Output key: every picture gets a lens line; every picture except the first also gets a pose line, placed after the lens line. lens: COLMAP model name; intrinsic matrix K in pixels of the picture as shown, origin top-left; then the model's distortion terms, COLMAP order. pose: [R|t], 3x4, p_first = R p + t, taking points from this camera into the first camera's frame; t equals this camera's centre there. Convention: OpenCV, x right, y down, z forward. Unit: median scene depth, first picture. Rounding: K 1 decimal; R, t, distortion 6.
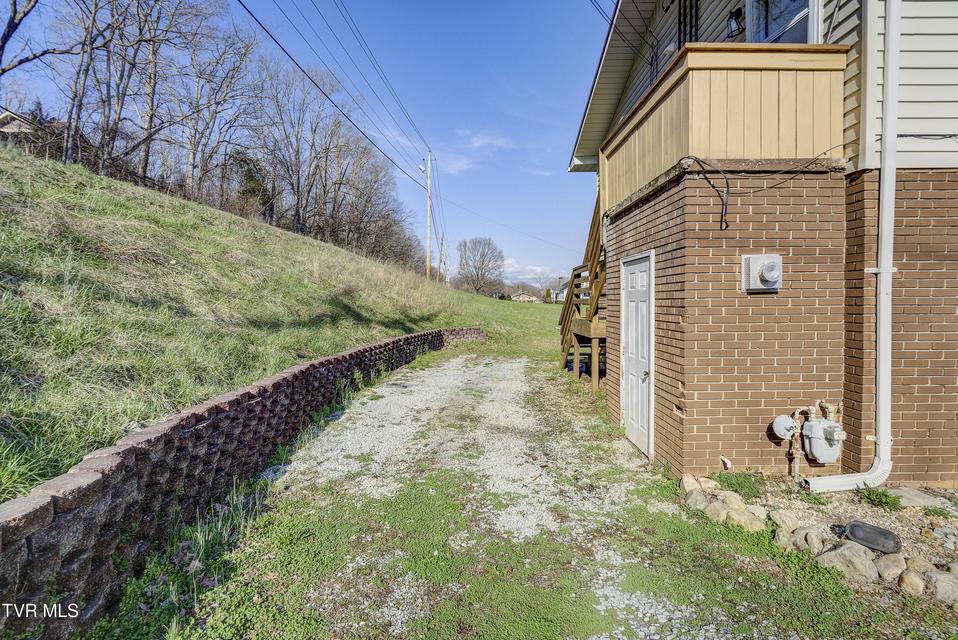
lens RADIAL K [[490.6, 0, 481.9], [0, 490.6, 319.7], [0, 0, 1]] dist [-0.011975, 0.001099]
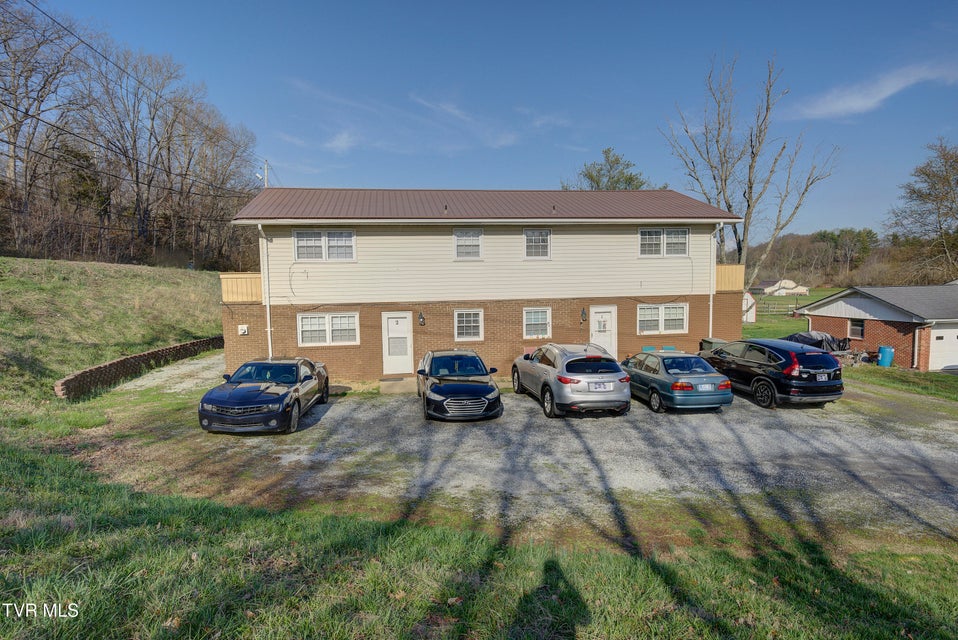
lens RADIAL K [[582.2, 0, 477.7], [0, 582.2, 327.2], [0, 0, 1]] dist [0.002453, 0.002957]
pose [[0.988812, -0.025536, 0.146965, 1.751915], [0.019467, 0.998903, 0.042589, -0.276429], [-0.147891, -0.039251, 0.988224, -3.881555]]
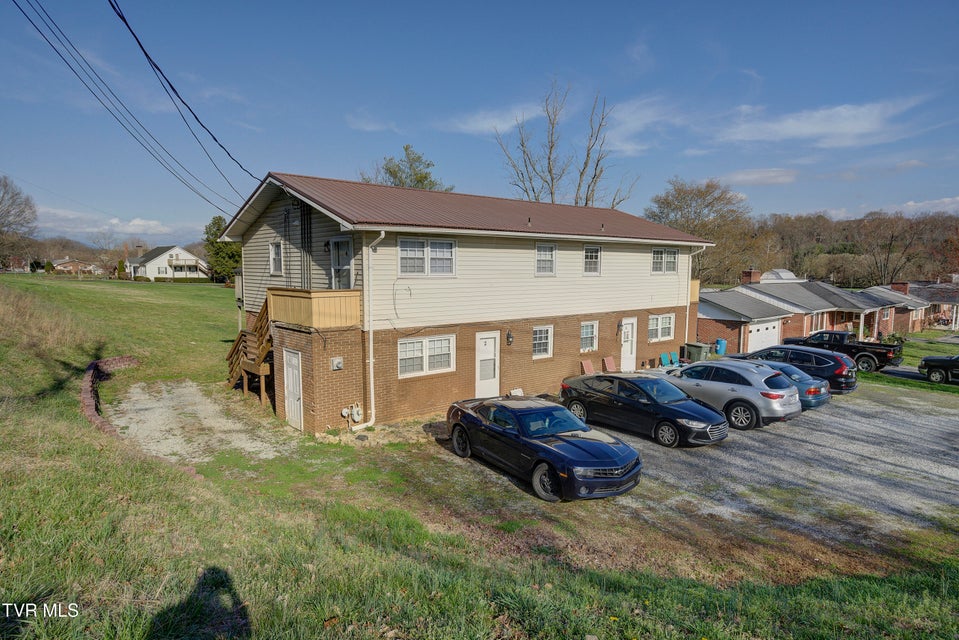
lens RADIAL K [[582.8, 0, 483.0], [0, 582.8, 329.2], [0, 0, 1]] dist [0.002453, 0.002957]
pose [[0.760652, -0.062898, 0.646106, -1.064767], [0.016431, 0.996842, 0.077698, -0.572359], [-0.648952, -0.048485, 0.759283, -2.327913]]
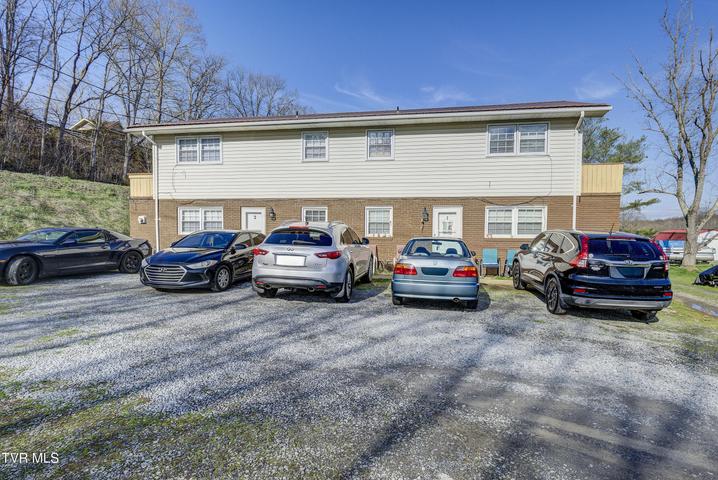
lens RADIAL K [[411.7, 0, 362.6], [0, 411.7, 245.5], [0, 0, 1]] dist [-0.000731, 0.003052]
pose [[0.979969, 0.020007, -0.198142, 3.579373], [-0.020494, 0.999790, -0.000410, 0.126371], [0.198092, 0.004462, 0.980173, -2.606655]]
